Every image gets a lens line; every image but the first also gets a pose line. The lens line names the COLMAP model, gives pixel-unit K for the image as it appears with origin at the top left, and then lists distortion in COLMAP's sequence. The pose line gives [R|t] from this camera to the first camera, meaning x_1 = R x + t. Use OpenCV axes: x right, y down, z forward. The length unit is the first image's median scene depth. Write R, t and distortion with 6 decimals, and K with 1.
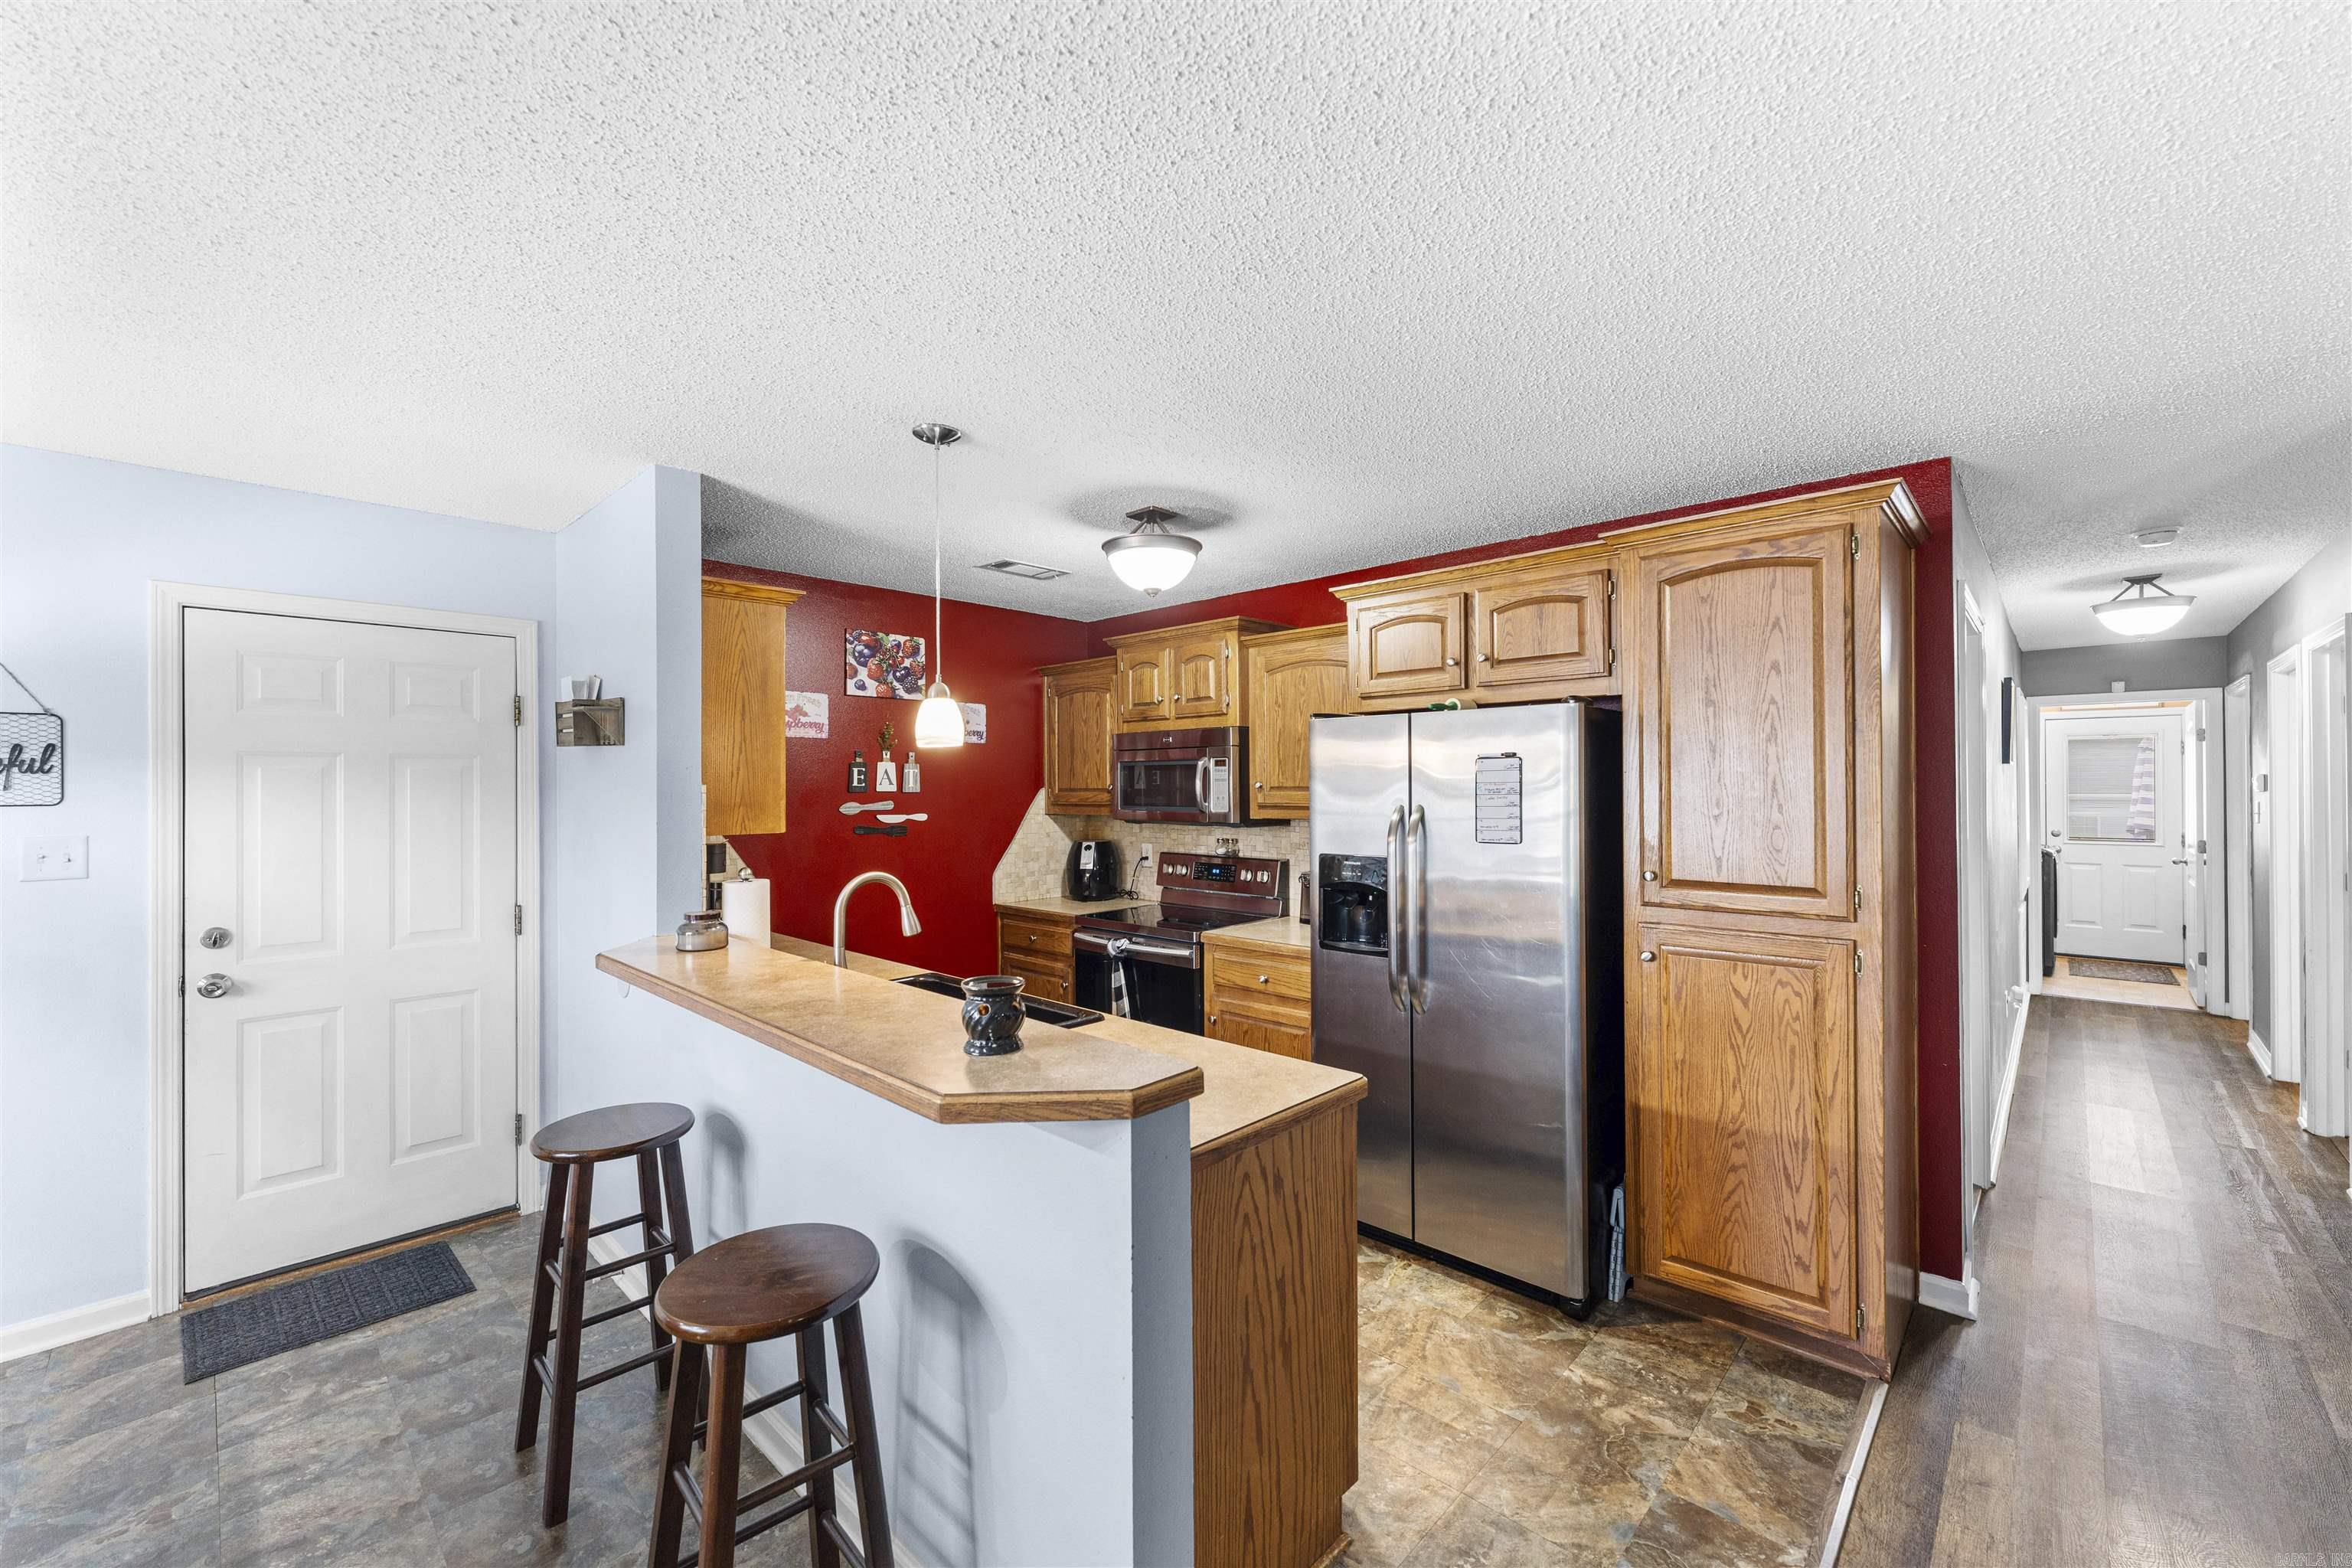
lens RADIAL K [[943.2, 0, 1184.0], [0, 943.2, 790.1], [0, 0, 1]] dist [-0.001209, -0.000301]
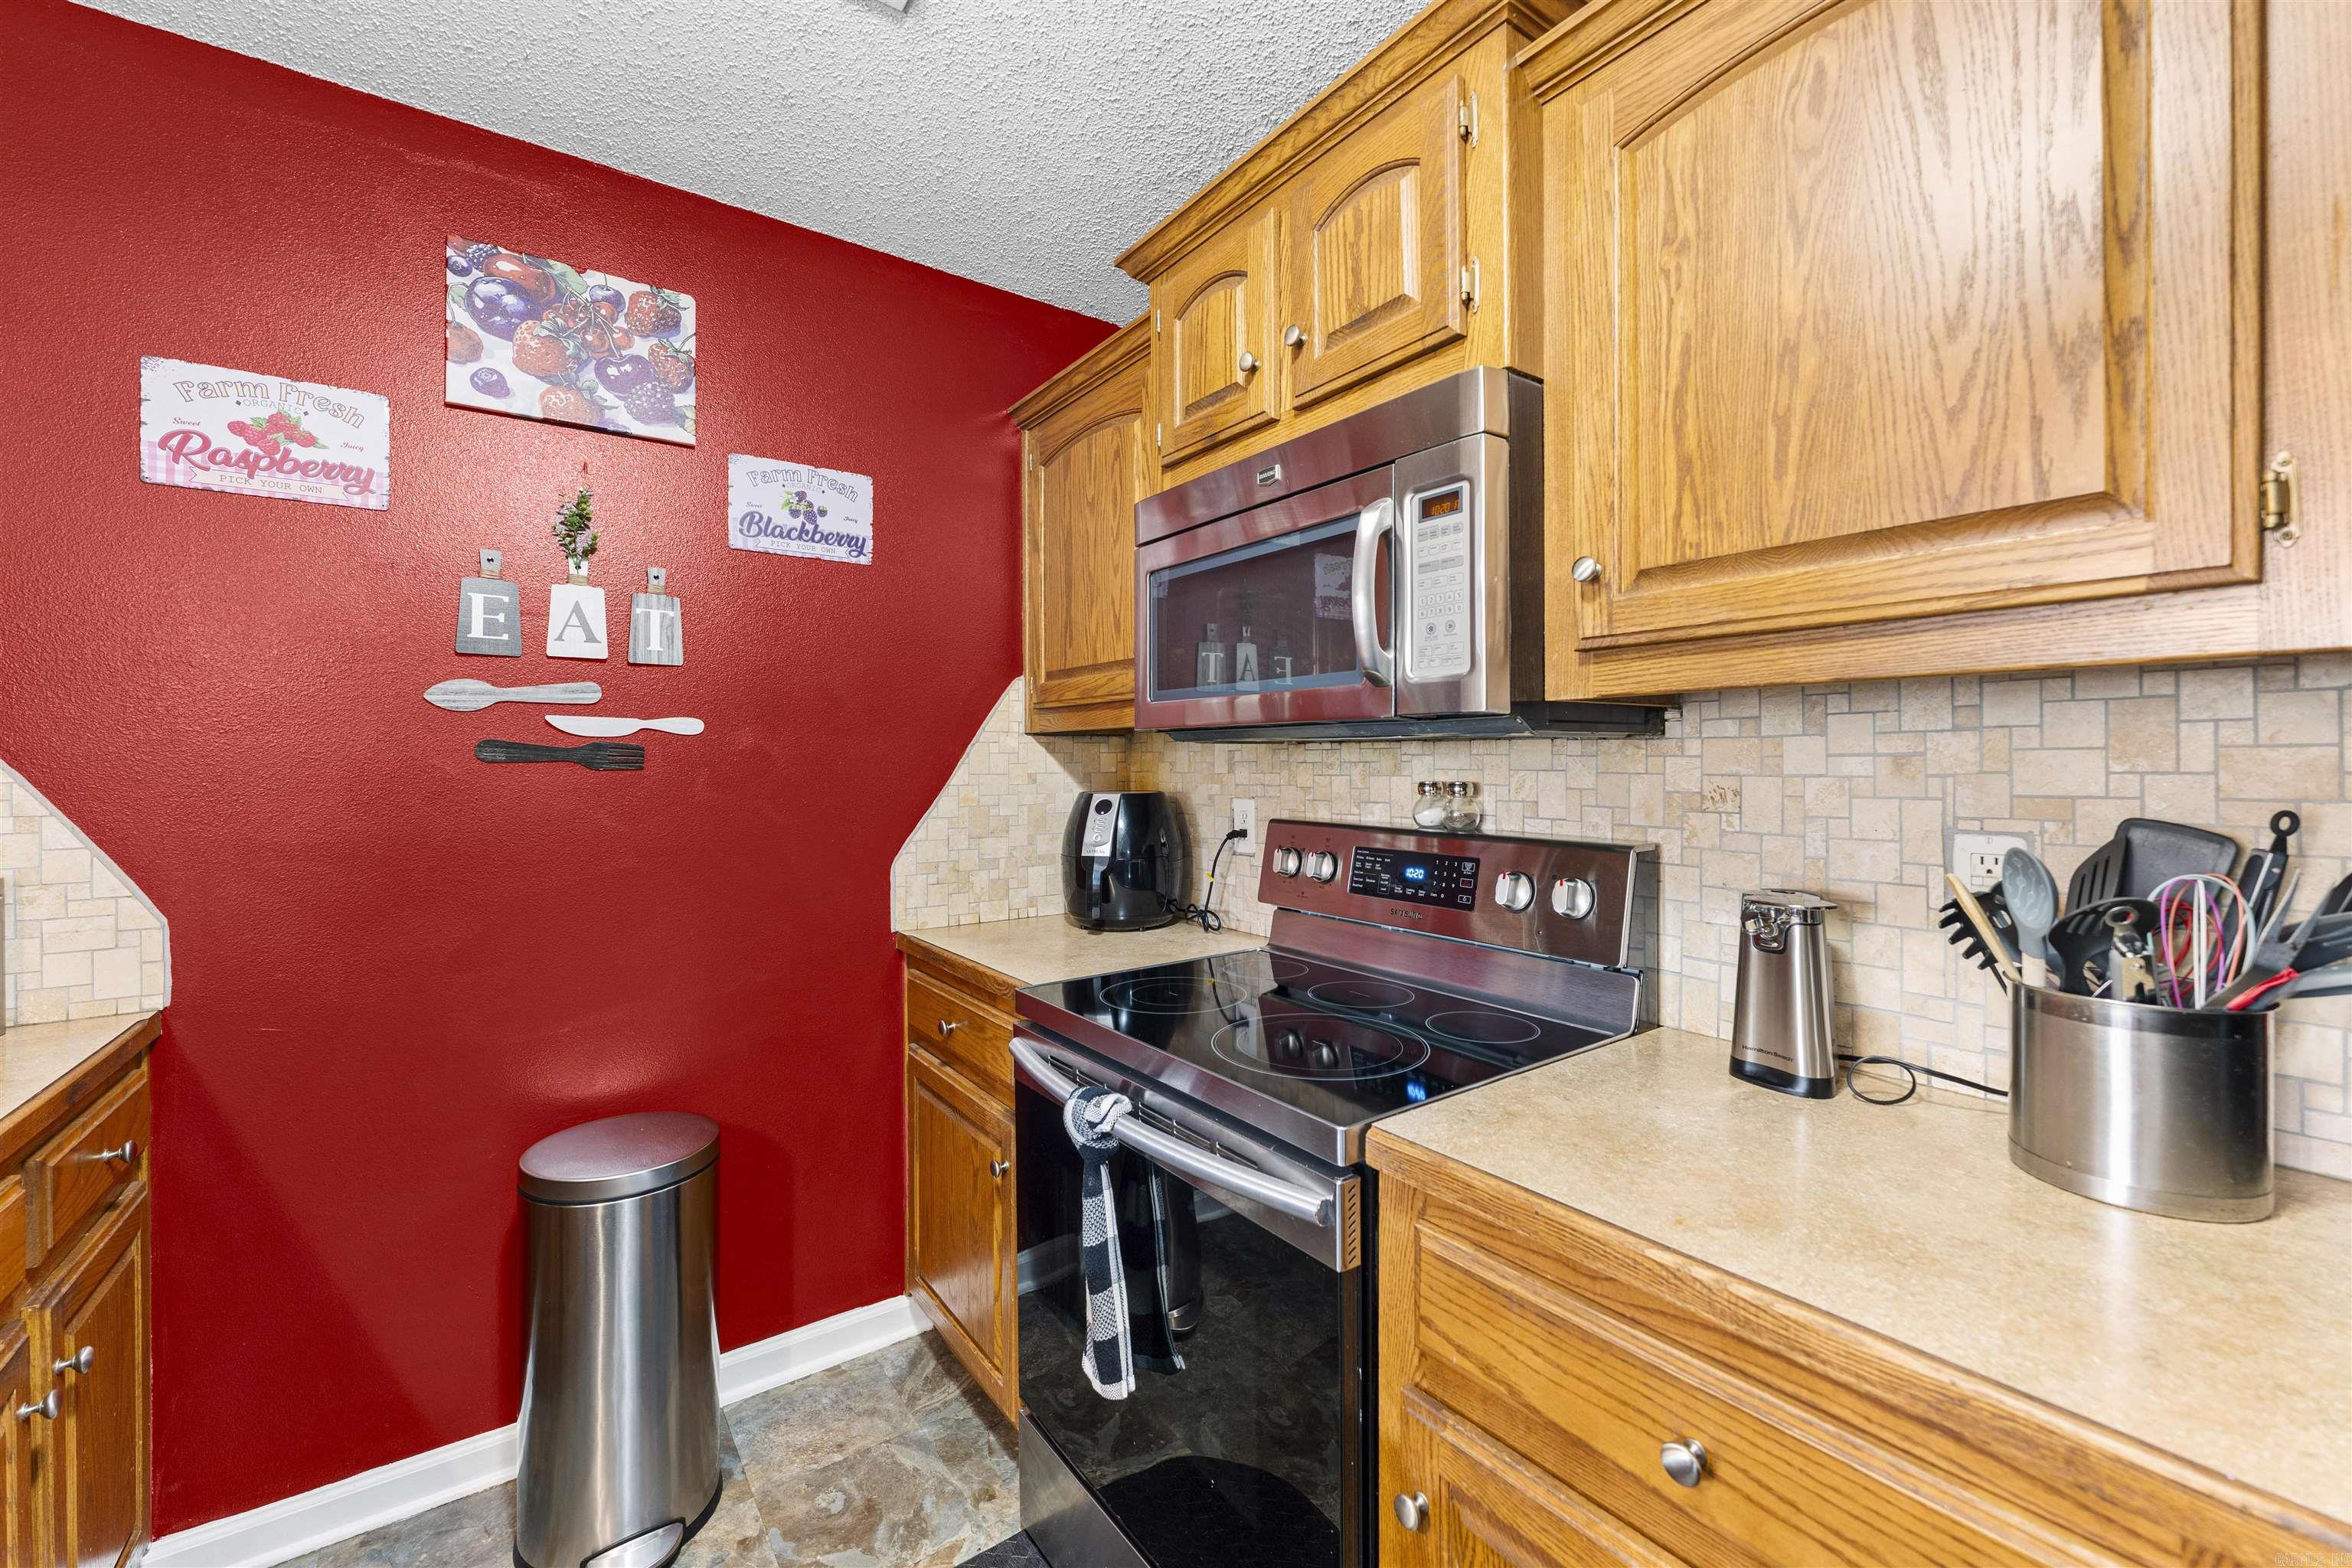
lens RADIAL K [[943.2, 0, 1177.0], [0, 943.2, 768.8], [0, 0, 1]] dist [-0.001209, -0.000301]
pose [[0.981134, 0.002912, -0.193306, 0.014666], [-0.002019, 0.999986, 0.004815, 0.046302], [0.193317, -0.004334, 0.981127, 0.649842]]
